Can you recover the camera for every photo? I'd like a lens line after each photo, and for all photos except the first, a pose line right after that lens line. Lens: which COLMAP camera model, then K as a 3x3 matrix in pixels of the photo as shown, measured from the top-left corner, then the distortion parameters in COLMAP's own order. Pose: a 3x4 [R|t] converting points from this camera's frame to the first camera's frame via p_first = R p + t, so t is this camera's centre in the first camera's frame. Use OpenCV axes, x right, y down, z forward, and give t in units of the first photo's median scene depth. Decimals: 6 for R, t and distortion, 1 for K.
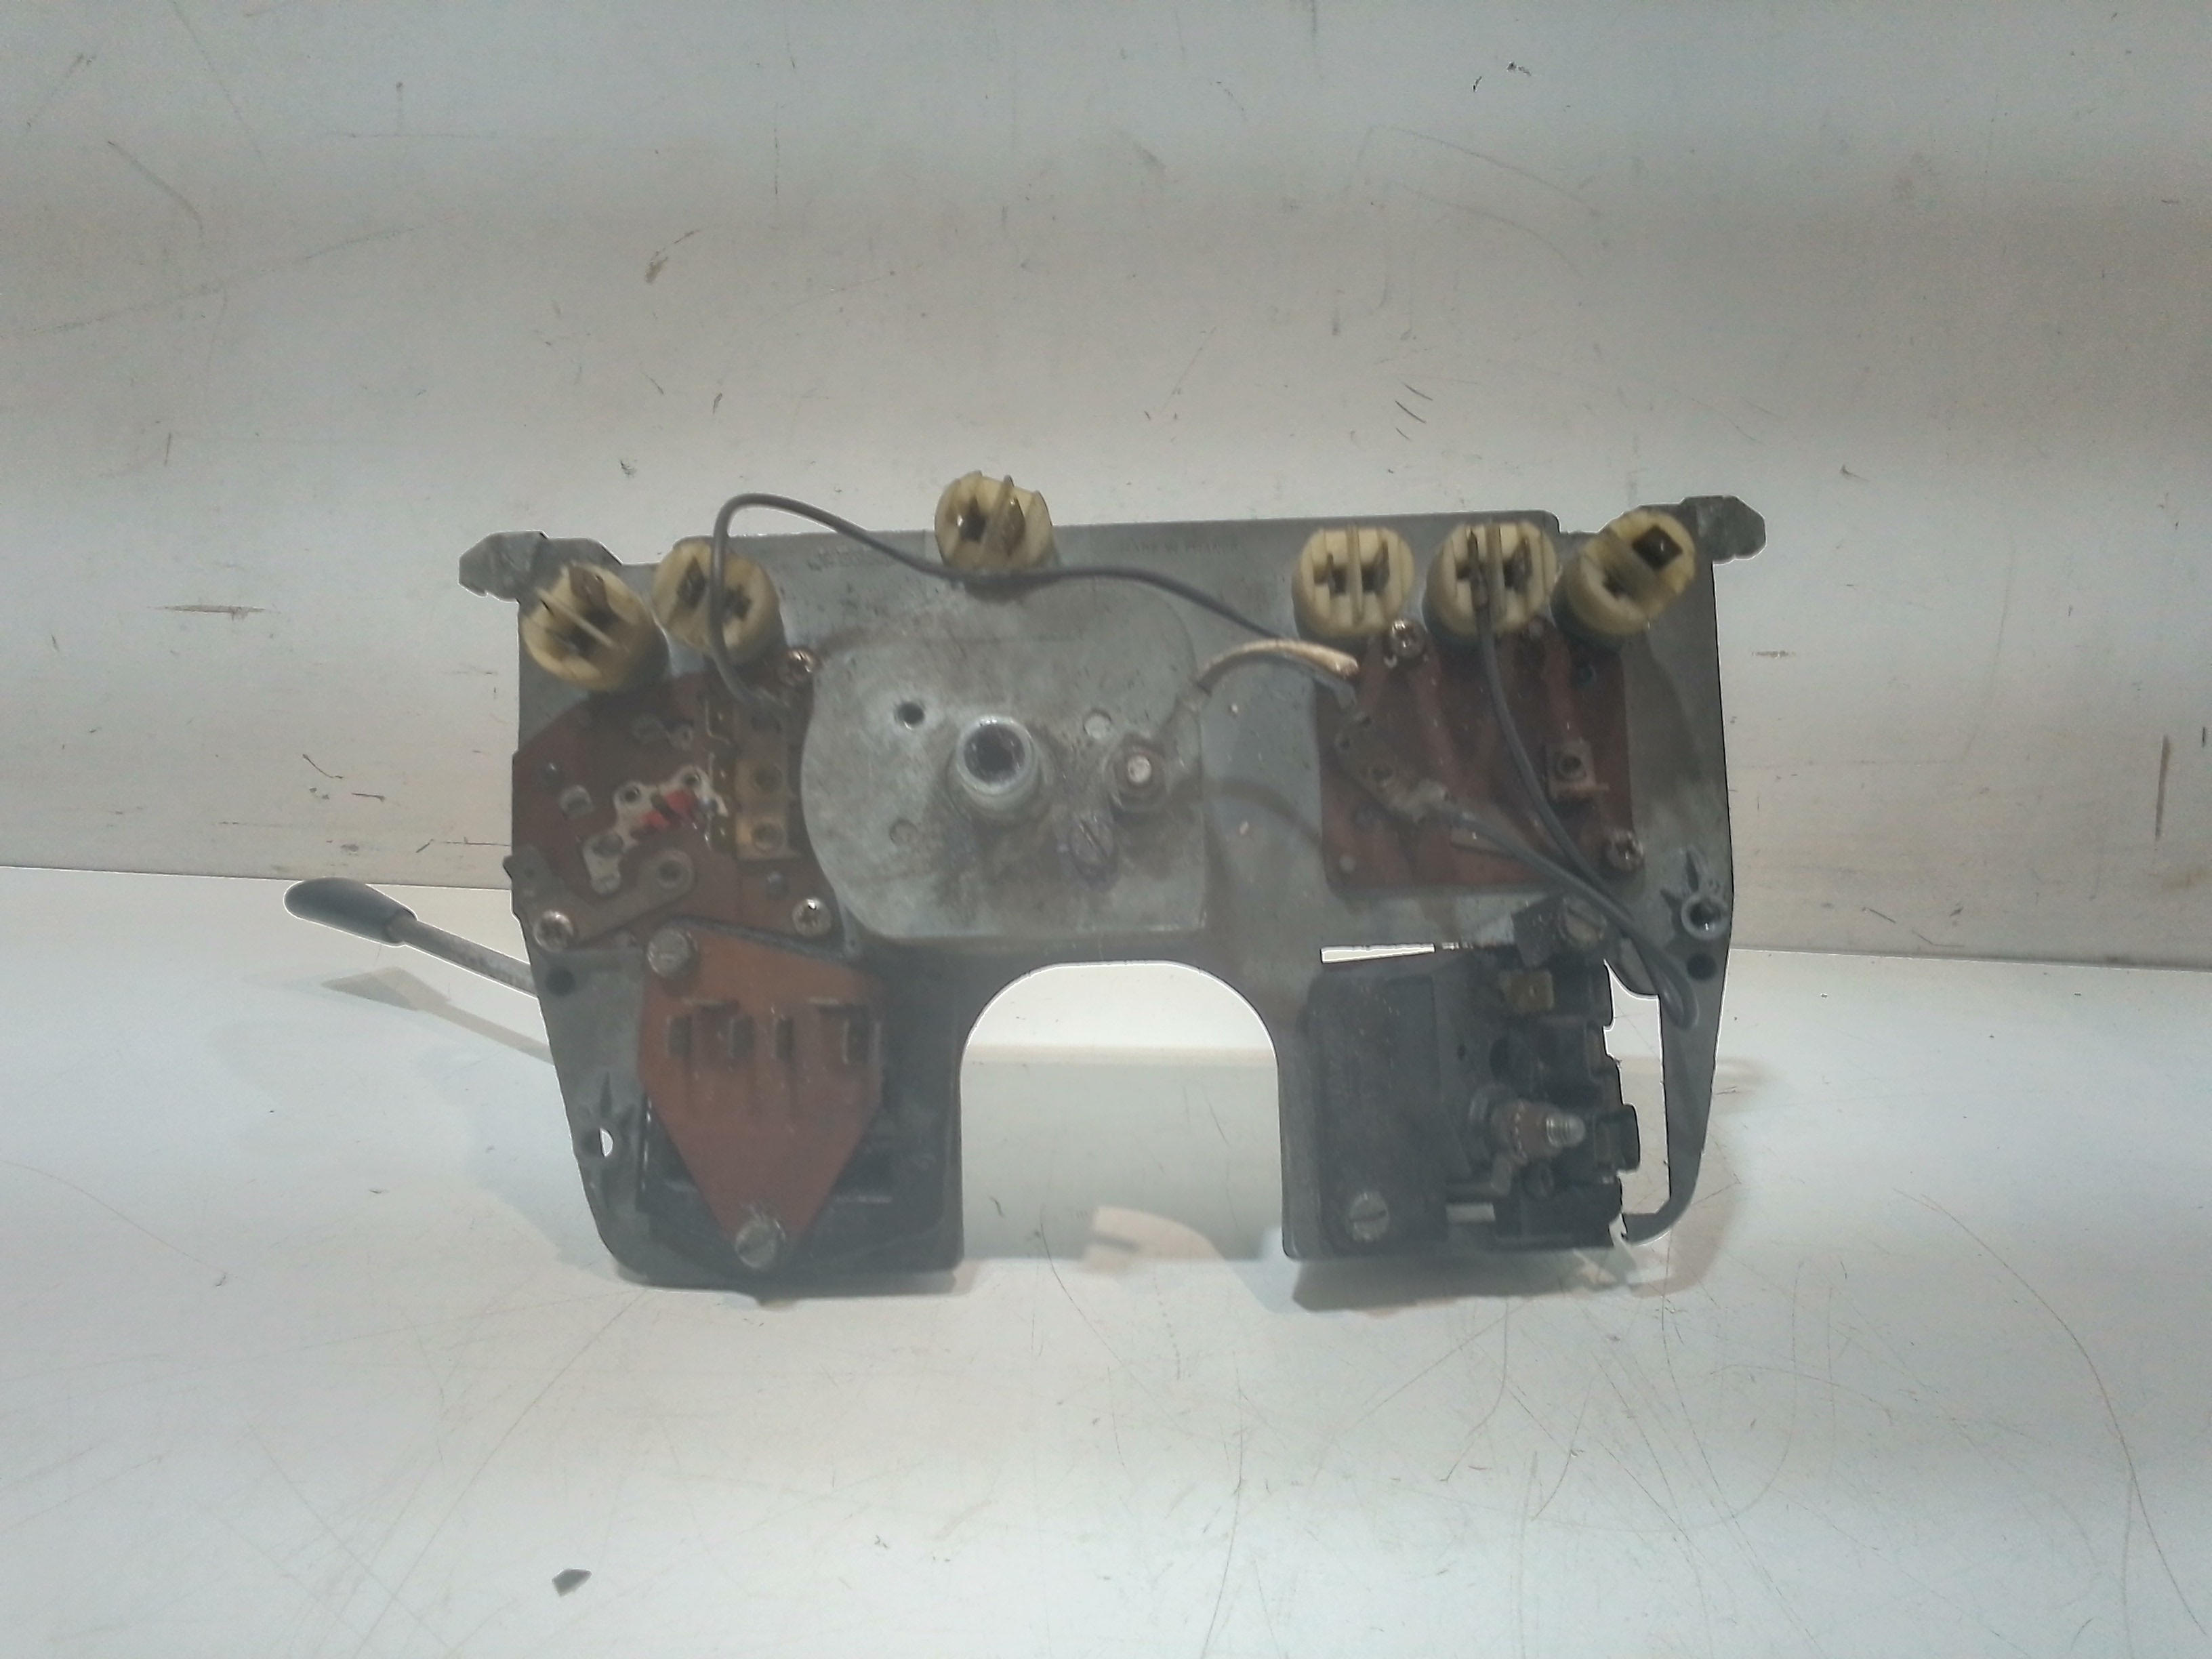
lens RADIAL K [[1760.2, 0, 1112.3], [0, 1760.2, 827.2], [0, 0, 1]] dist [0.052319, -0.097790]
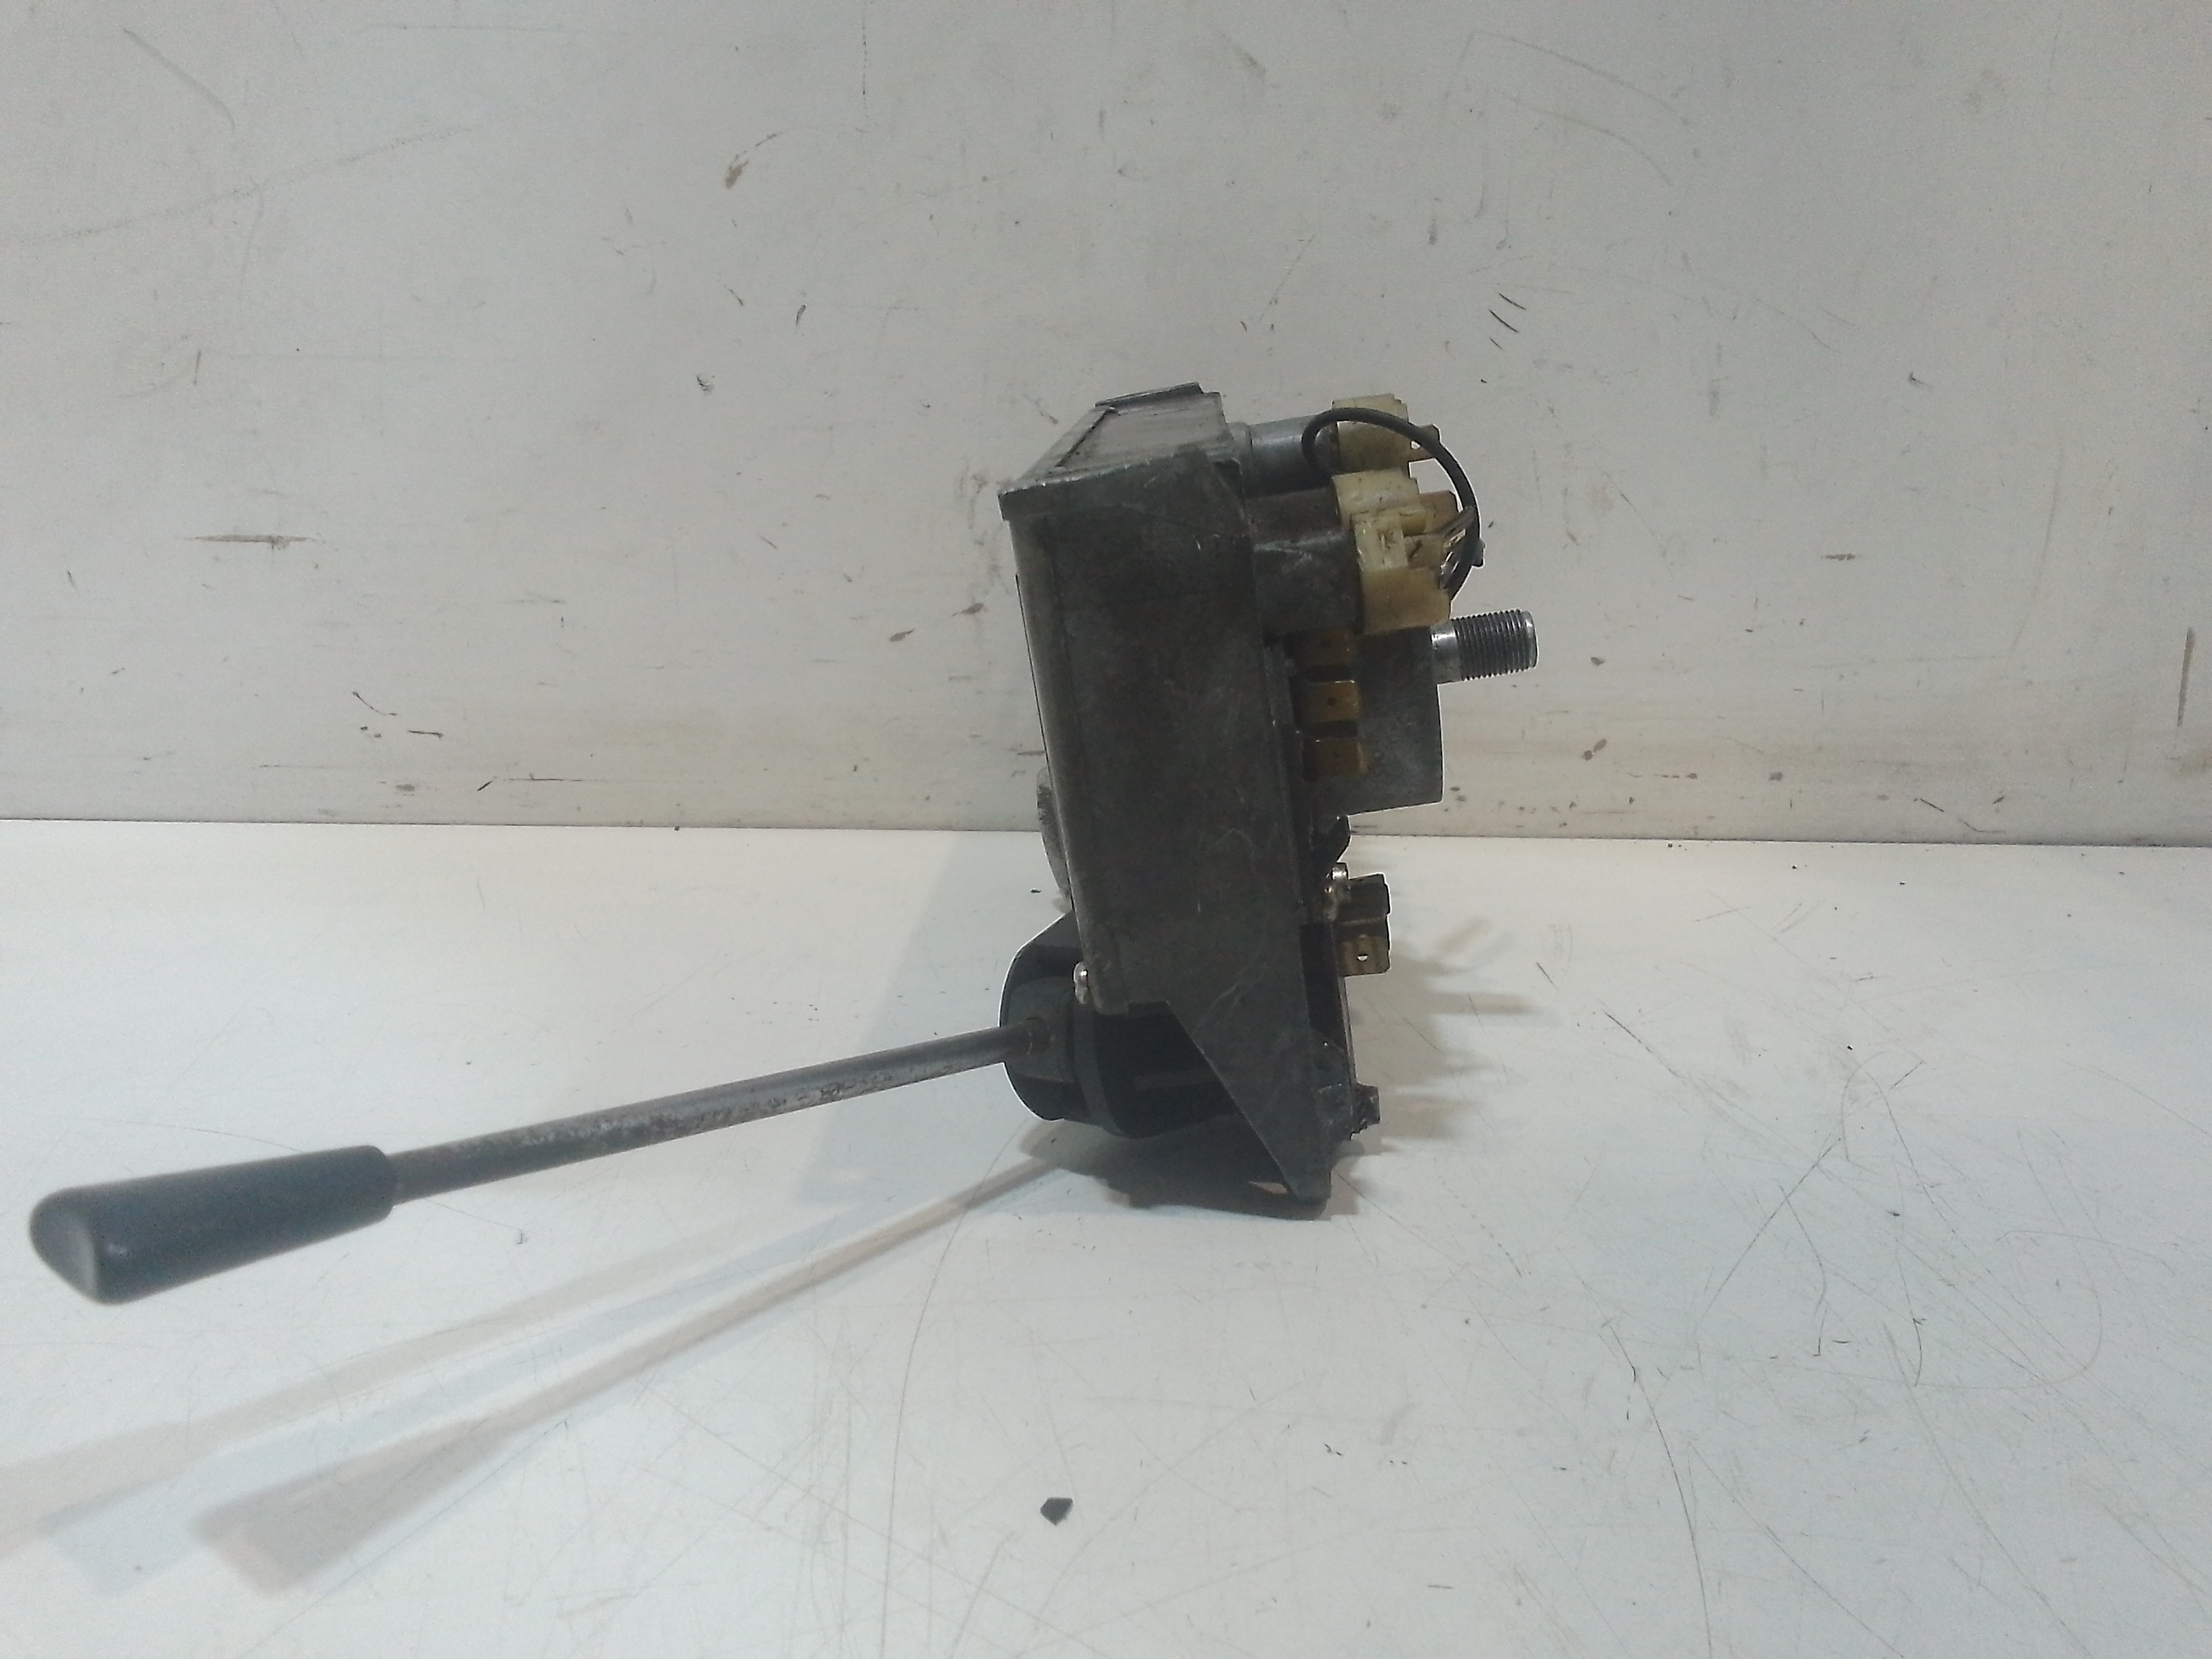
lens RADIAL K [[1760.2, 0, 1117.0], [0, 1760.2, 828.7], [0, 0, 1]] dist [0.052319, -0.097790]
pose [[0.993386, -0.034708, 0.109449, -0.171847], [0.029198, 0.998244, 0.051546, -0.004897], [-0.111045, -0.048010, 0.992655, 0.008976]]
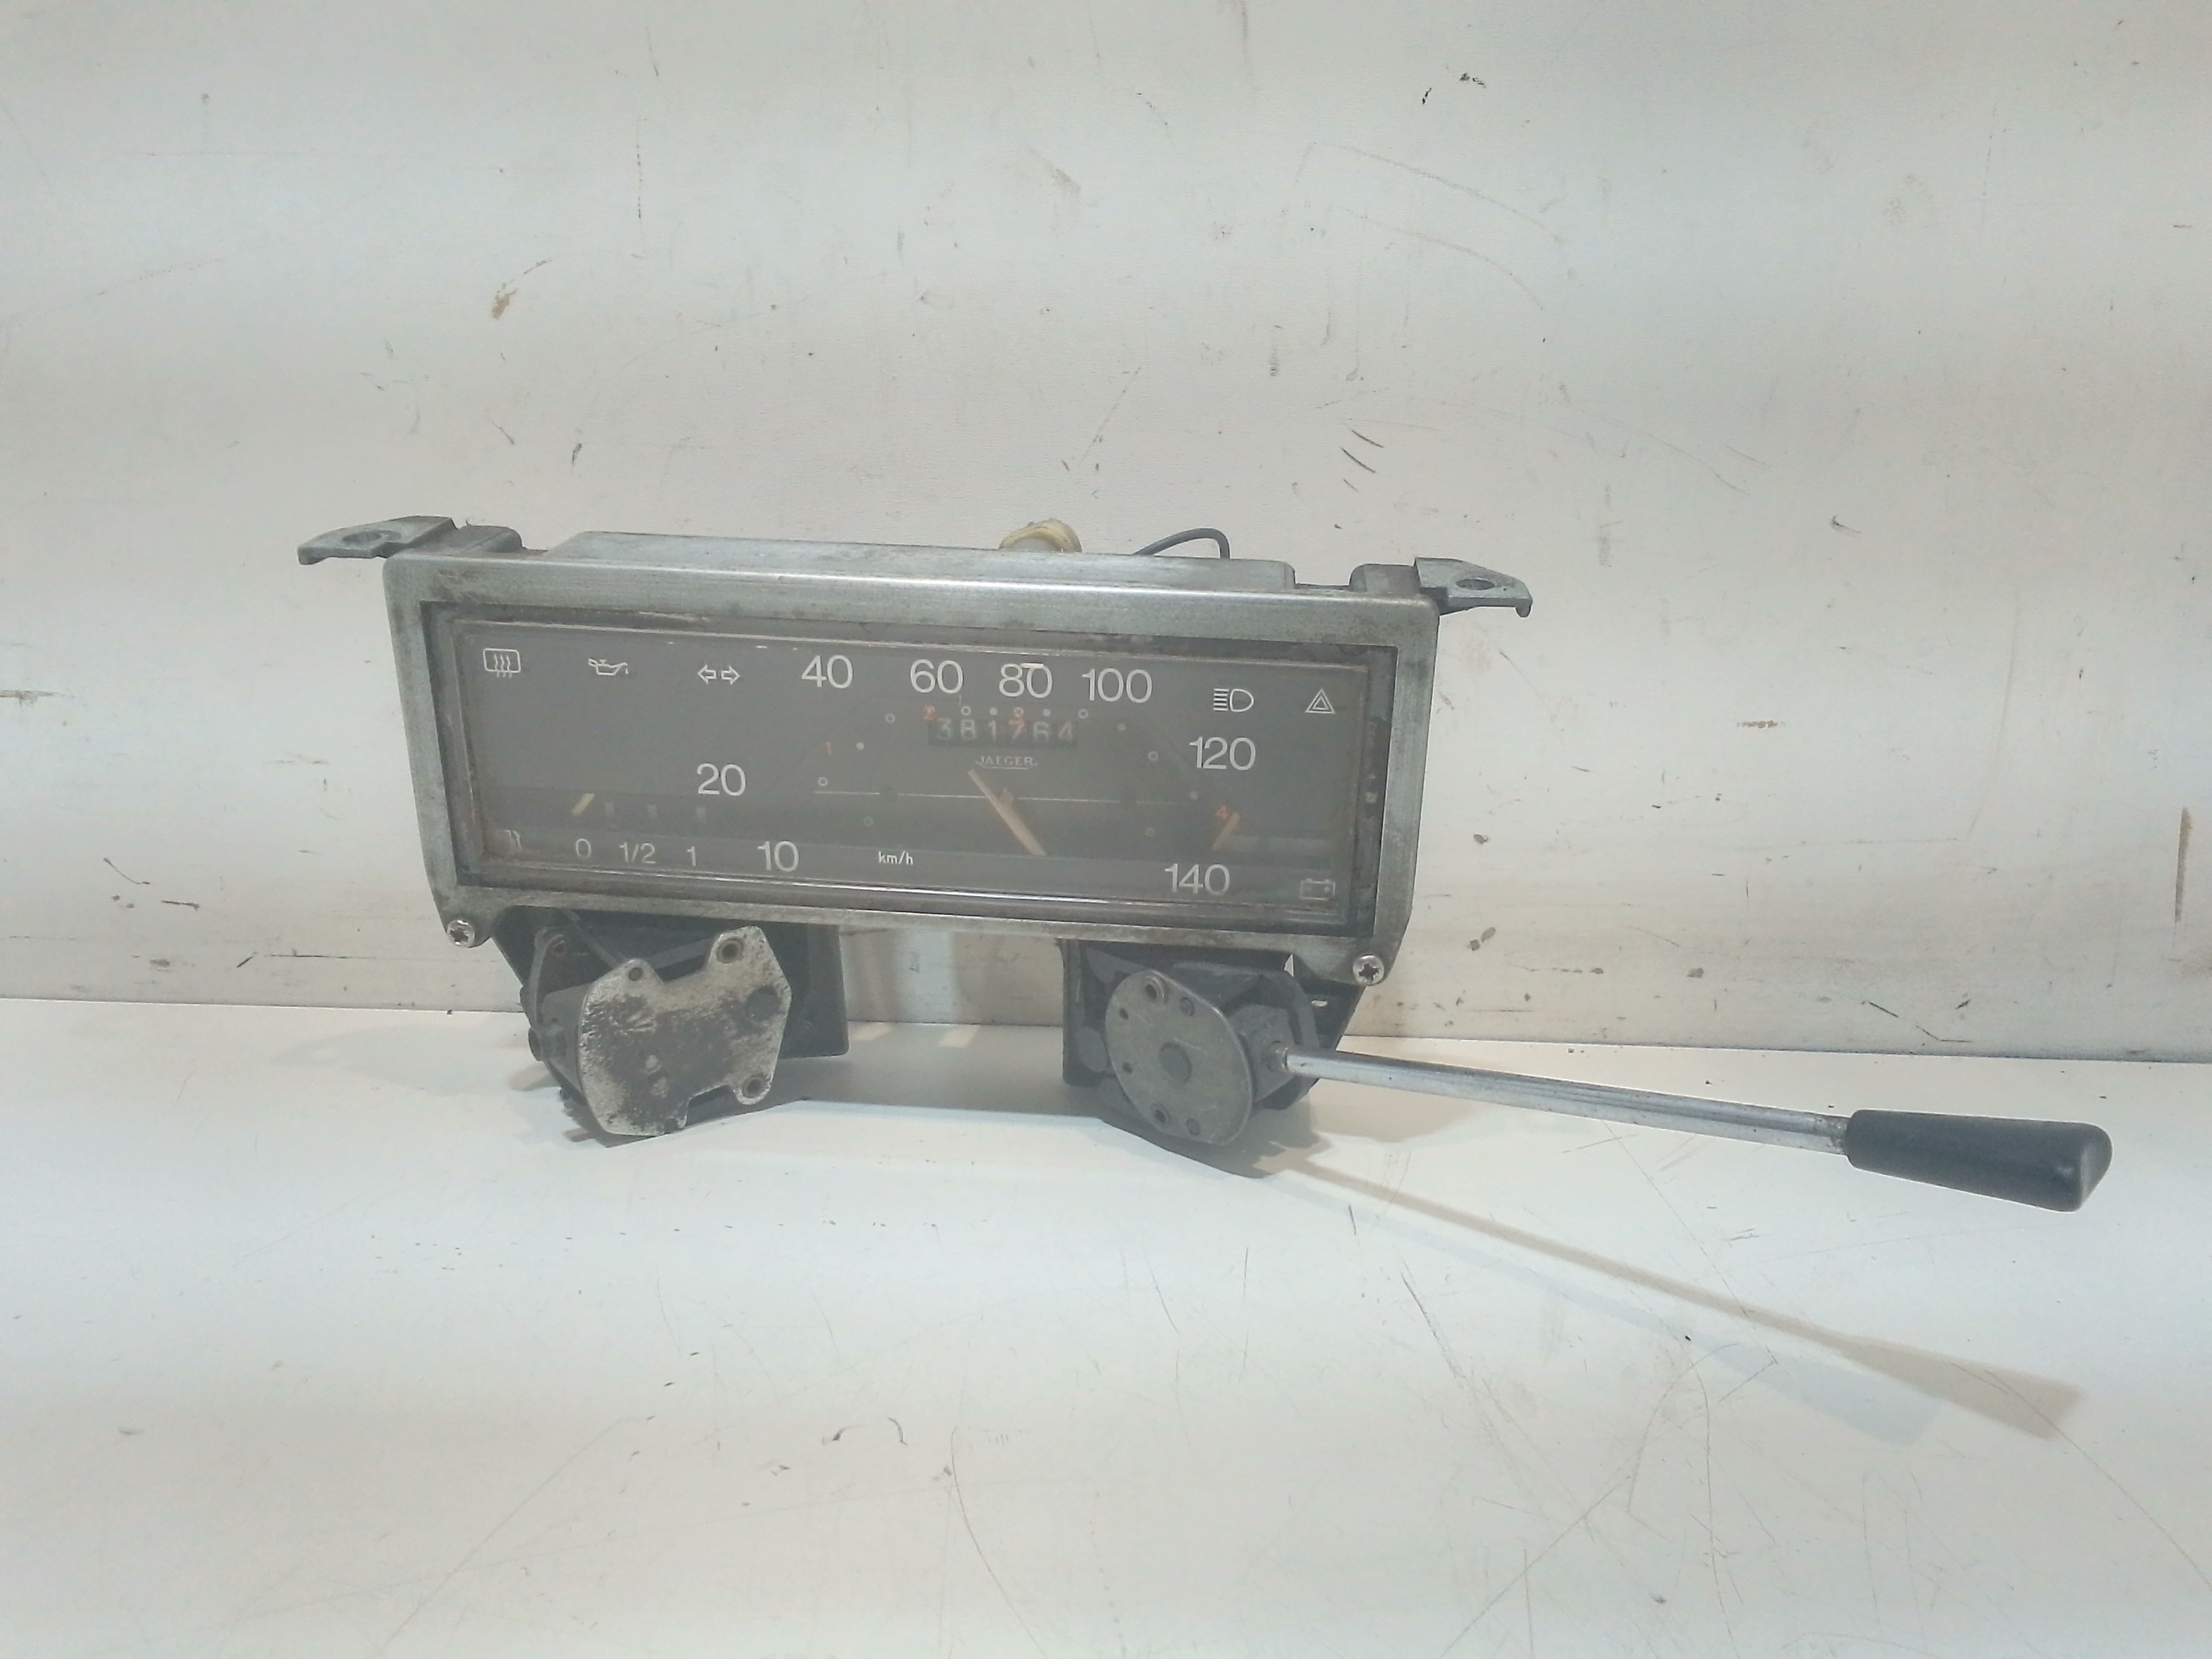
lens RADIAL K [[1760.2, 0, 1113.9], [0, 1760.2, 828.0], [0, 0, 1]] dist [0.052319, -0.097790]
pose [[0.998850, -0.015177, 0.045469, 0.001089], [0.016218, 0.999613, -0.022600, -0.030636], [-0.045108, 0.023312, 0.998710, 0.115790]]
